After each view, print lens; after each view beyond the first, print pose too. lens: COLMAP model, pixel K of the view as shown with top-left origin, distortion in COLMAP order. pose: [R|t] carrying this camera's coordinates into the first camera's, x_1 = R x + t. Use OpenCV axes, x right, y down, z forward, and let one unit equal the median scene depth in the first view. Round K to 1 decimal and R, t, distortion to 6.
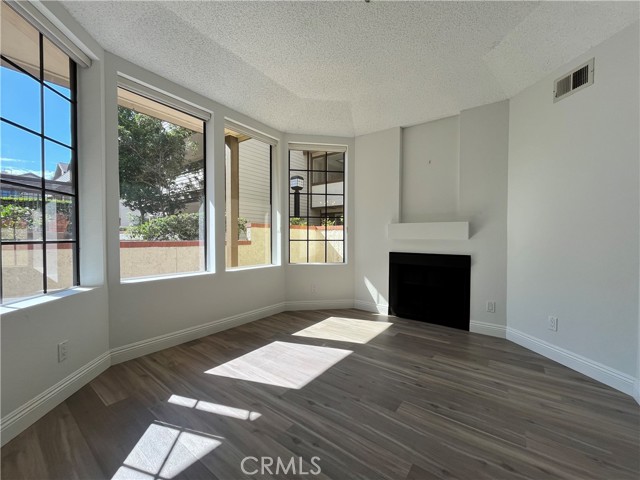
lens RADIAL K [[257.9, 0, 317.5], [0, 257.9, 242.1], [0, 0, 1]] dist [-0.003279, 0.000331]
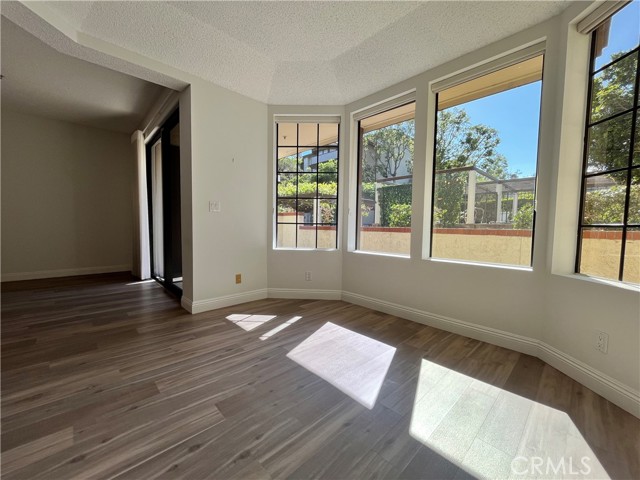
lens RADIAL K [[255.8, 0, 326.9], [0, 255.8, 239.4], [0, 0, 1]] dist [0.010001, 0.000248]
pose [[-0.146159, 0.047173, -0.988136, 0.868570], [-0.025340, 0.998356, 0.051409, -0.000523], [0.988937, 0.032553, -0.144723, 1.156955]]
